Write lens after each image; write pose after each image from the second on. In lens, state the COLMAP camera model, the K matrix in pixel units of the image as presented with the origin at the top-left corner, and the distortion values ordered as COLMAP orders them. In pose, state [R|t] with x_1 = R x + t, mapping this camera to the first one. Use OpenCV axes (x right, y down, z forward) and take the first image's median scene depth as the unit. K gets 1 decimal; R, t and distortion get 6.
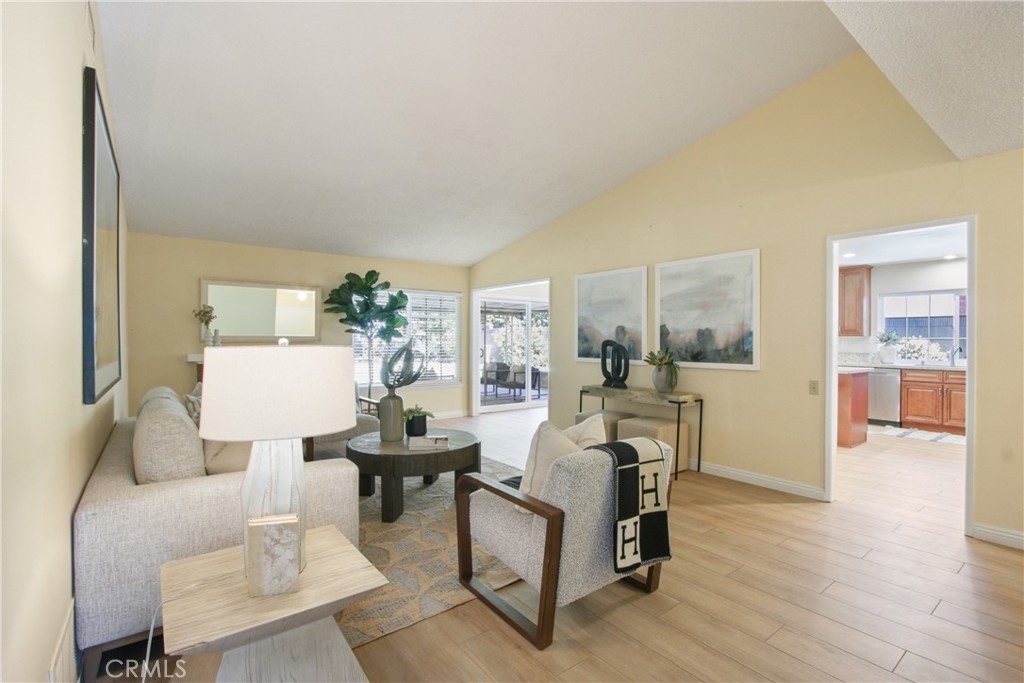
lens RADIAL K [[473.0, 0, 512.0], [0, 473.0, 341.5], [0, 0, 1]] dist [-0.014206, 0.000452]
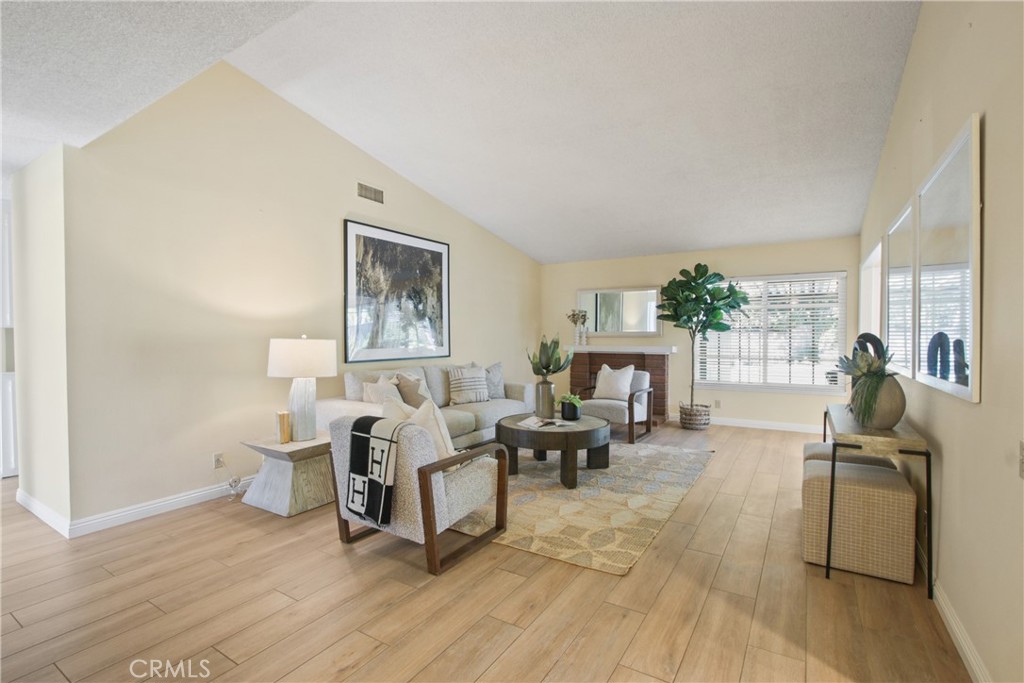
lens RADIAL K [[472.5, 0, 512.0], [0, 472.5, 341.5], [0, 0, 1]] dist [-0.002162, -0.000128]
pose [[0.345523, 0.008378, -0.938373, 1.529685], [0.003353, 0.999943, 0.010162, 0.001816], [0.938404, -0.006658, 0.345475, 0.914421]]
